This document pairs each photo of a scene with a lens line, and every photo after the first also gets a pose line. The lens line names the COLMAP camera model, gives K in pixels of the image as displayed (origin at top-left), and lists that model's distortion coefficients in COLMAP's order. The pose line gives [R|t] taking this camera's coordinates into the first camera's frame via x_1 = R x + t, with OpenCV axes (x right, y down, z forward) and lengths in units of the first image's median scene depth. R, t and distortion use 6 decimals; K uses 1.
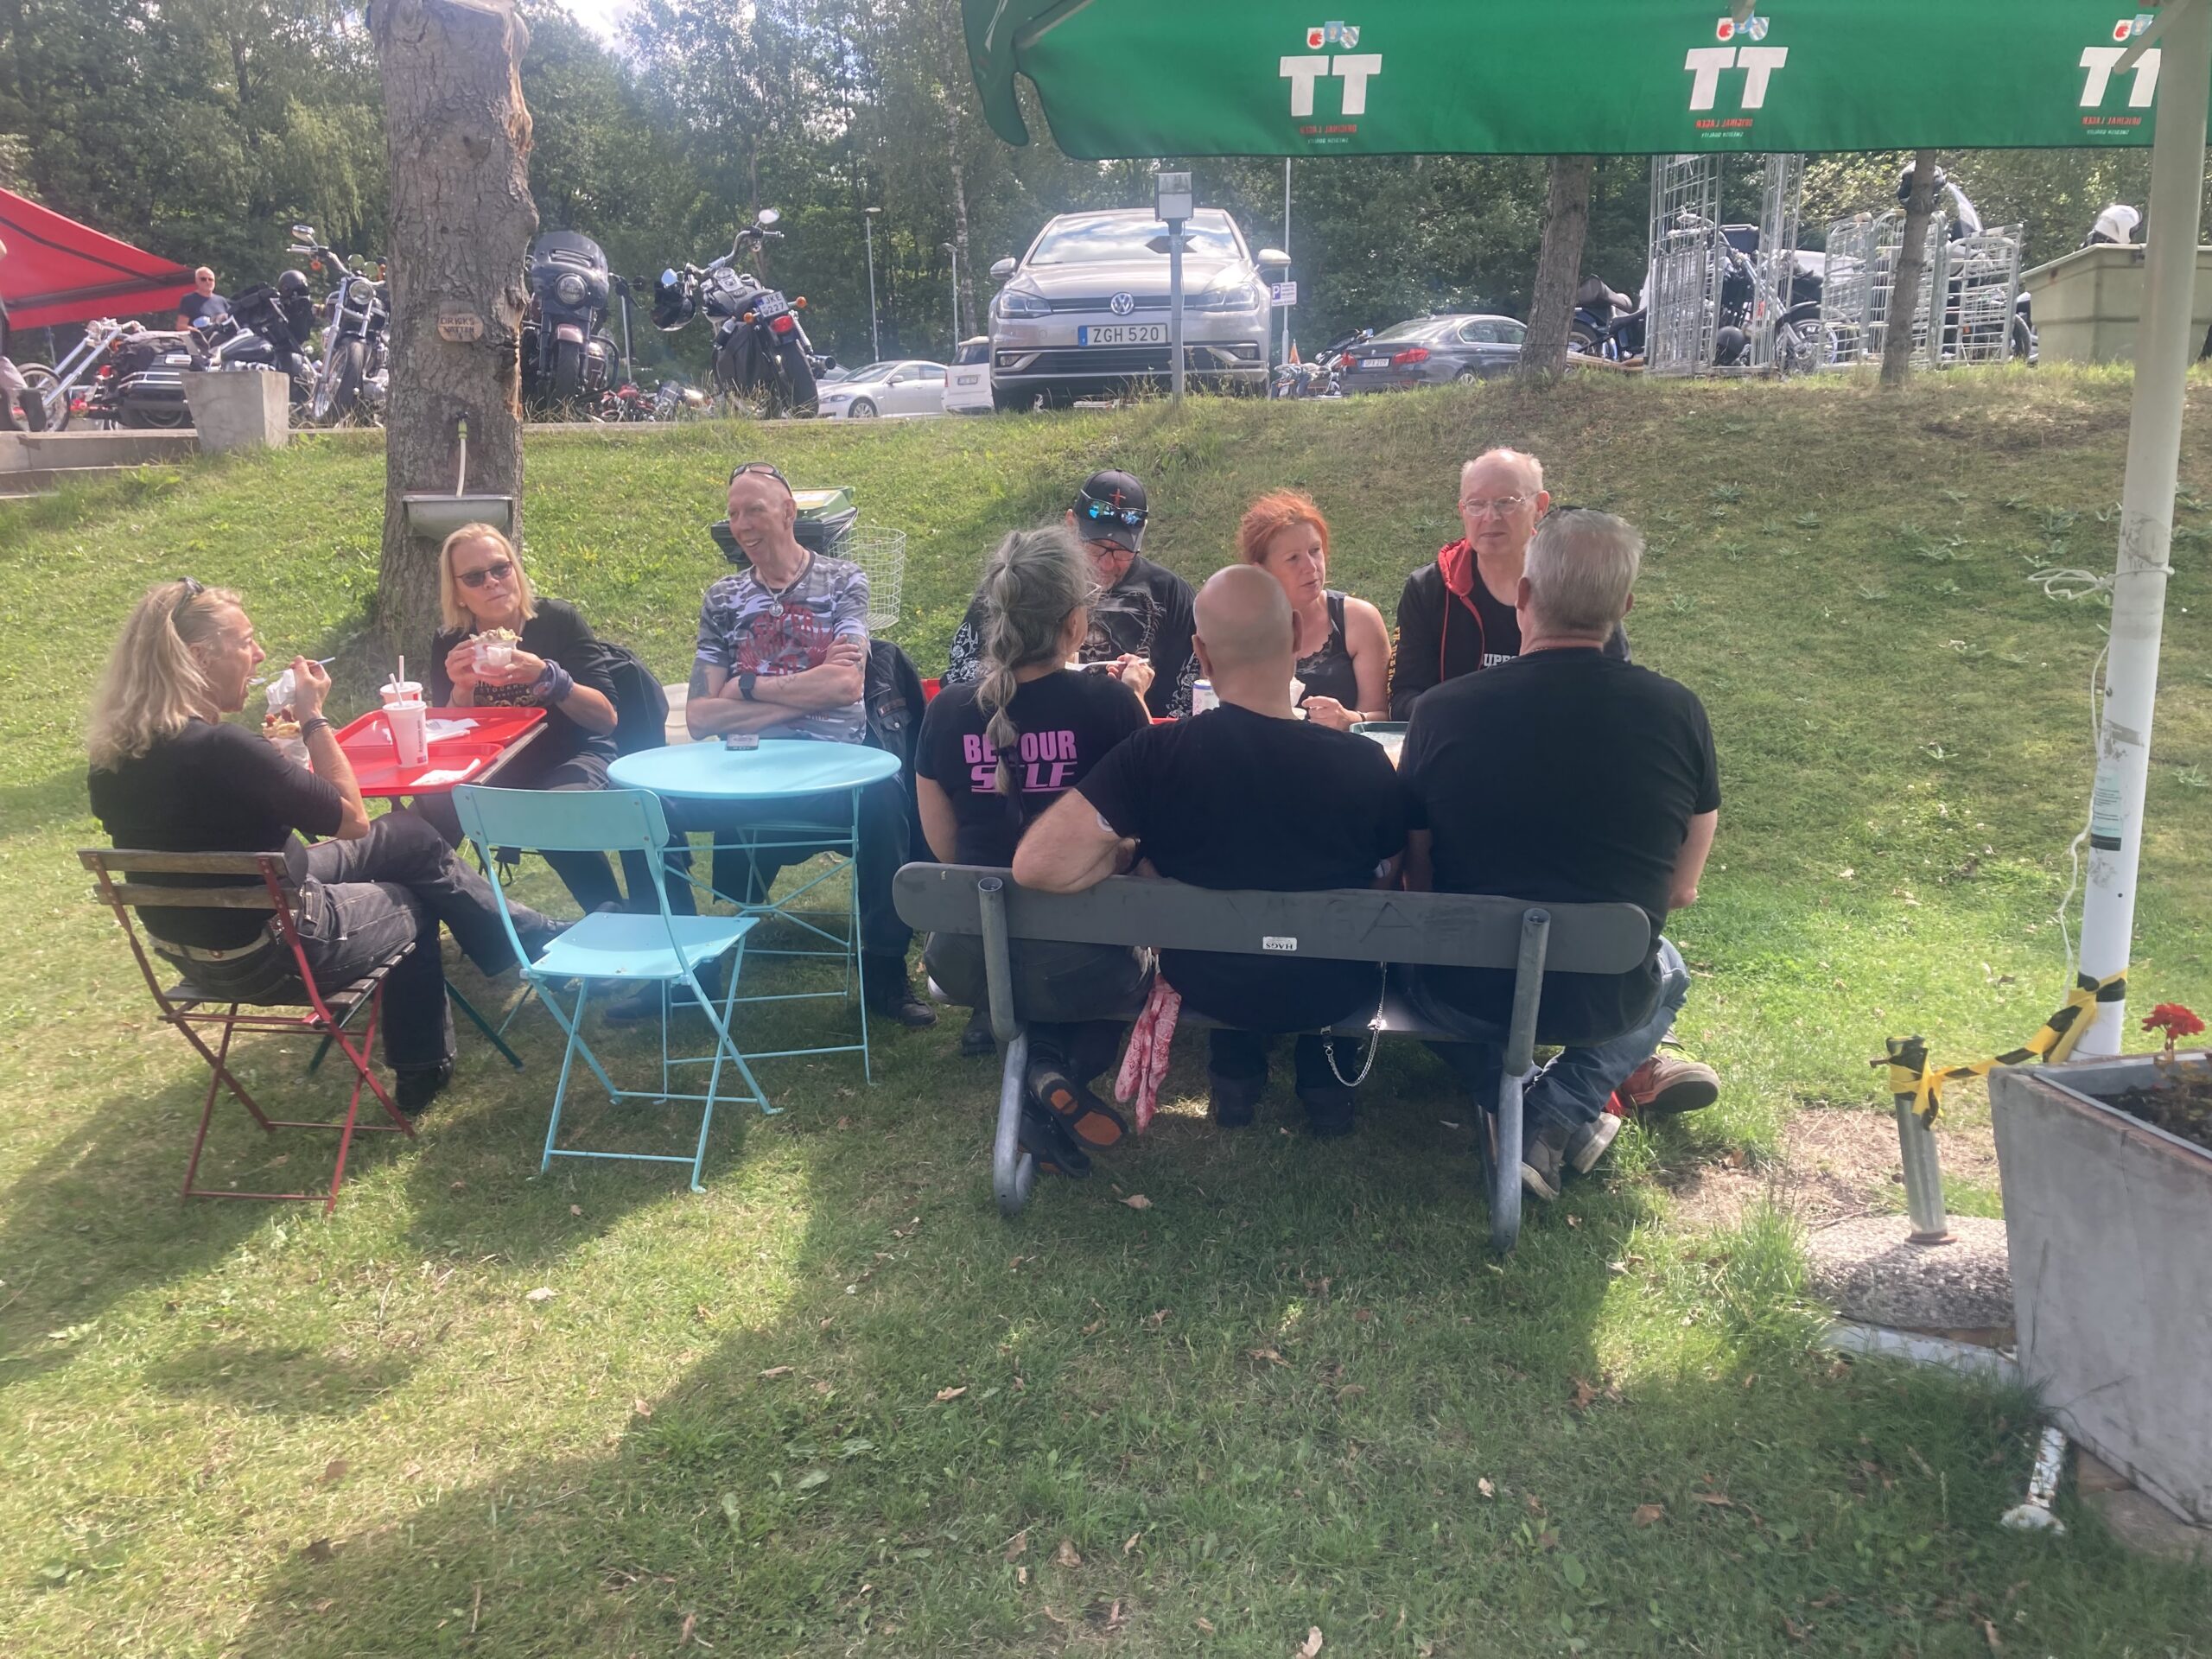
lens RADIAL K [[1824.5, 0, 1106.0], [0, 1824.5, 829.5], [0, 0, 1]] dist [-0.000760, 0.001227]
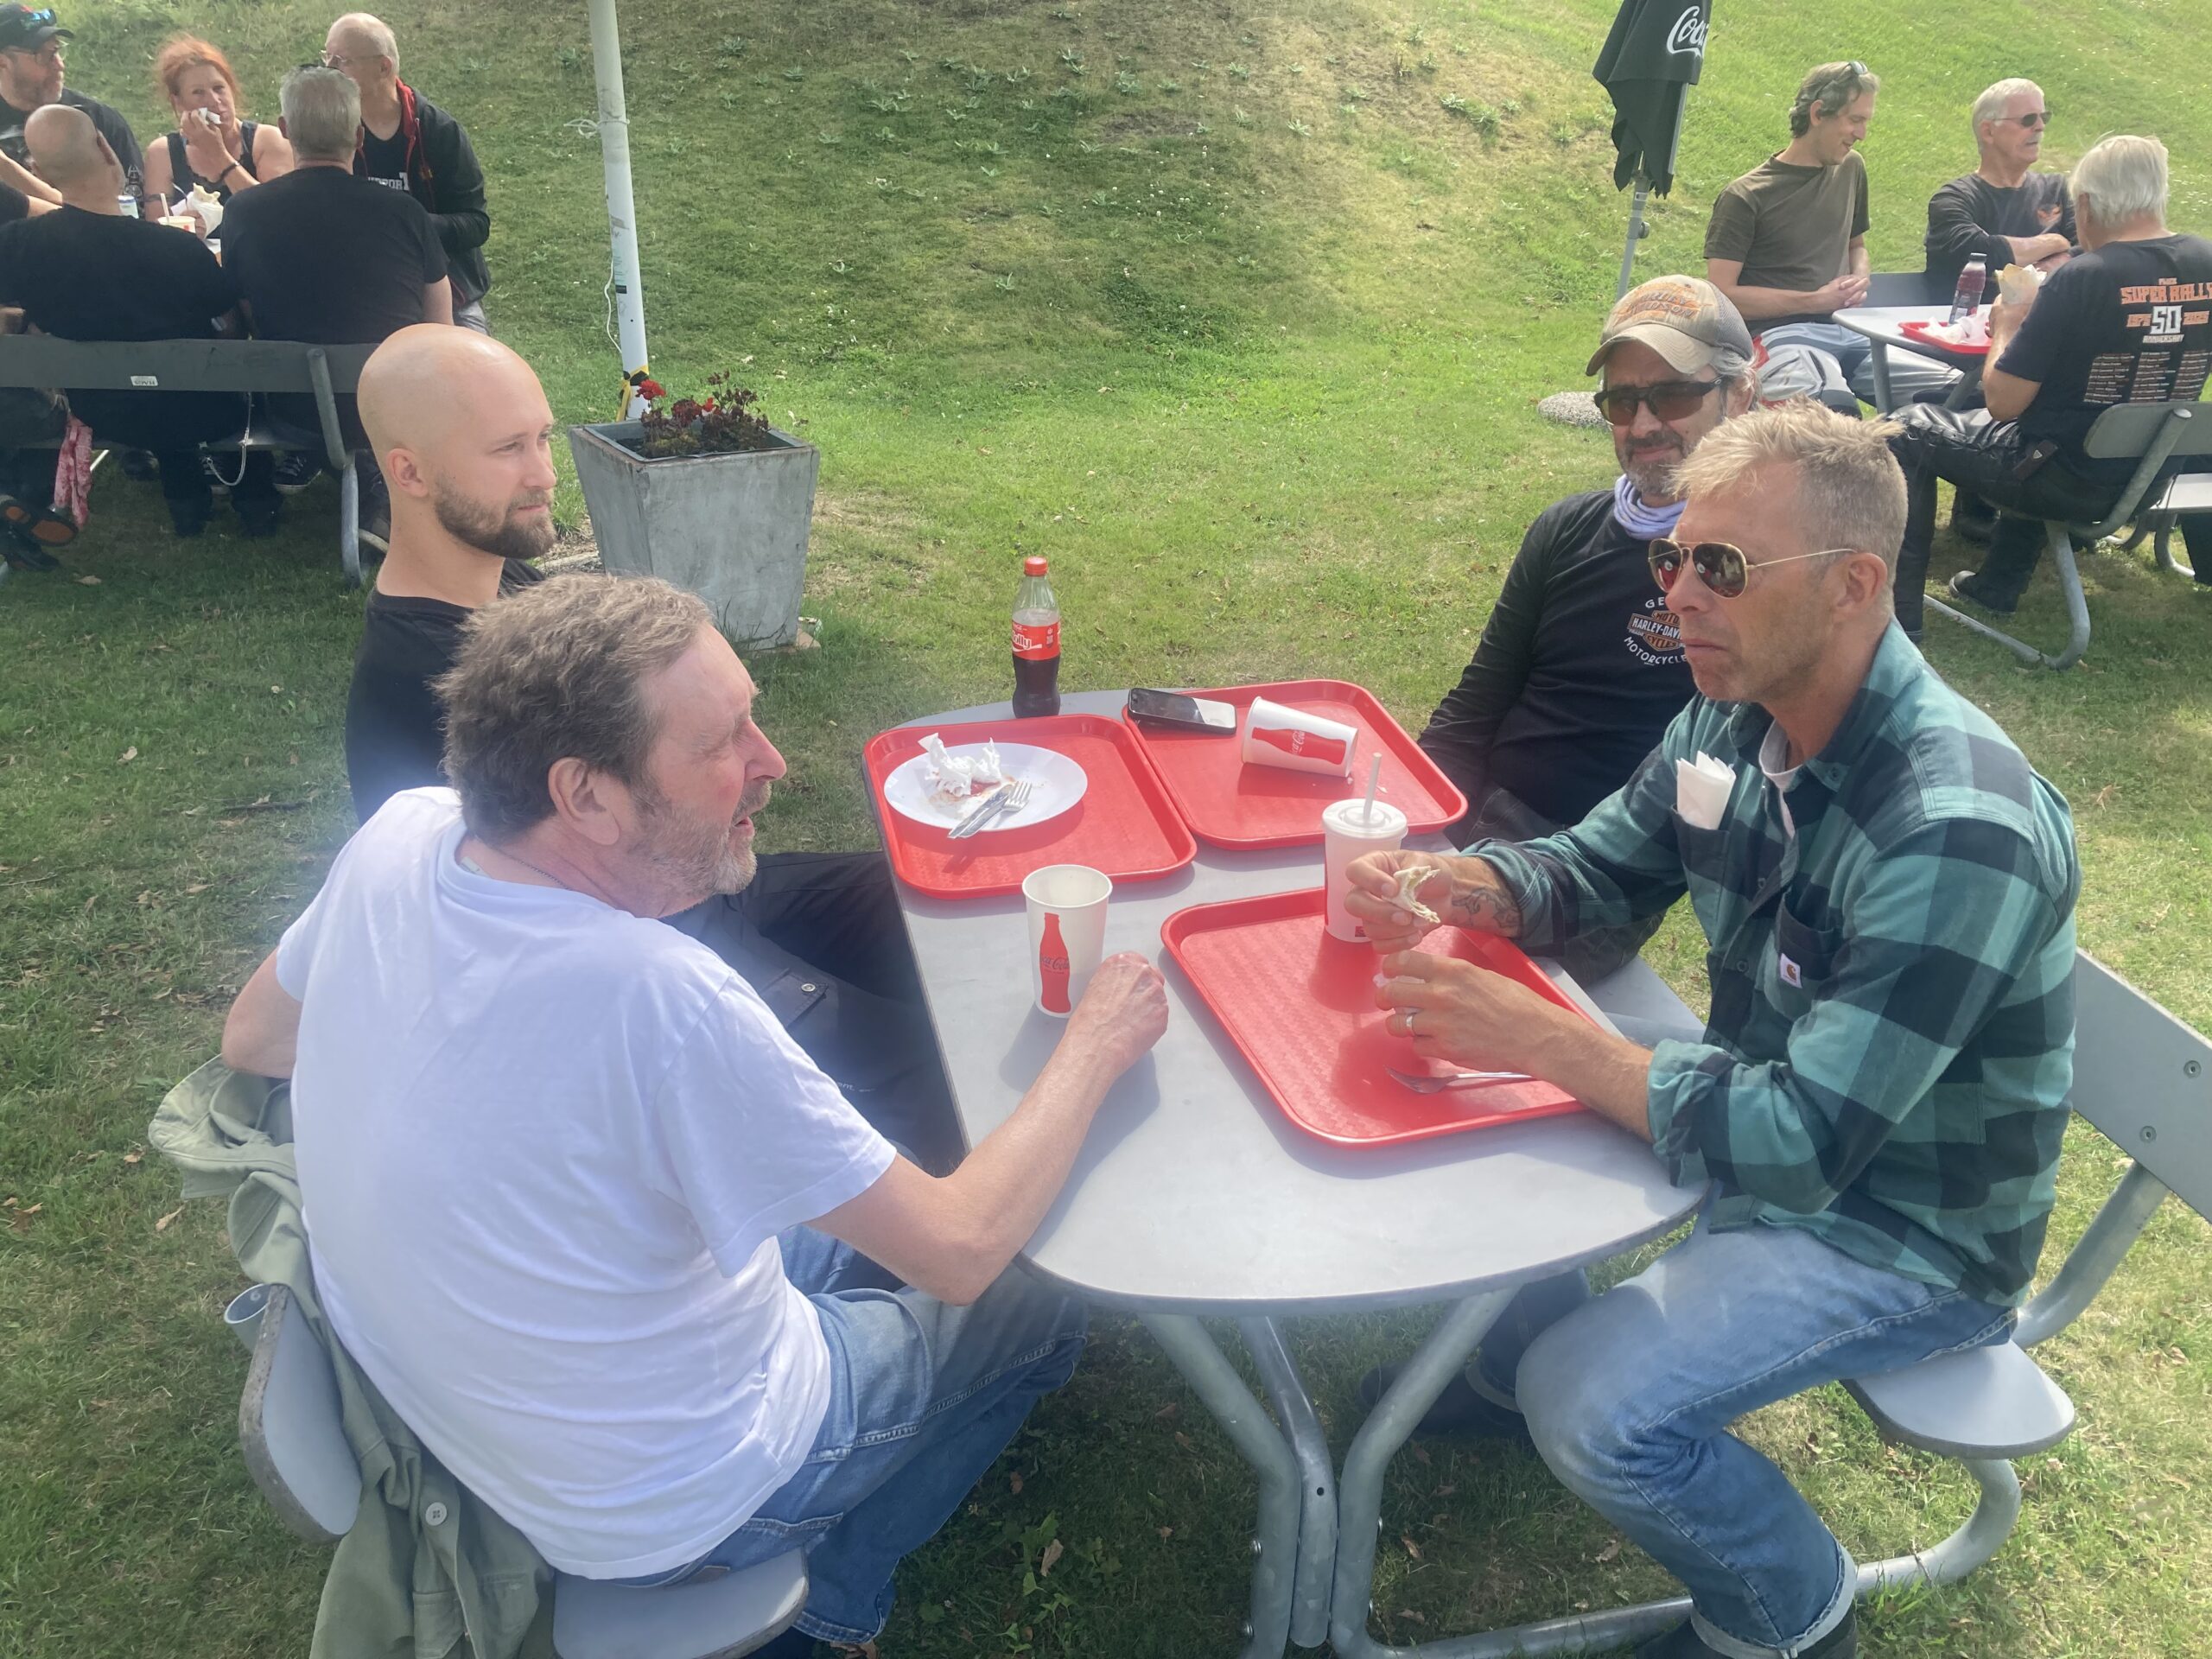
lens RADIAL K [[1800.5, 0, 1106.0], [0, 1800.5, 829.5], [0, 0, 1]] dist [0.000160, -0.001273]
pose [[0.928256, -0.120130, 0.352008, 0.120562], [0.033813, 0.969742, 0.241778, 0.040638], [-0.370402, -0.212529, 0.904231, -0.309801]]
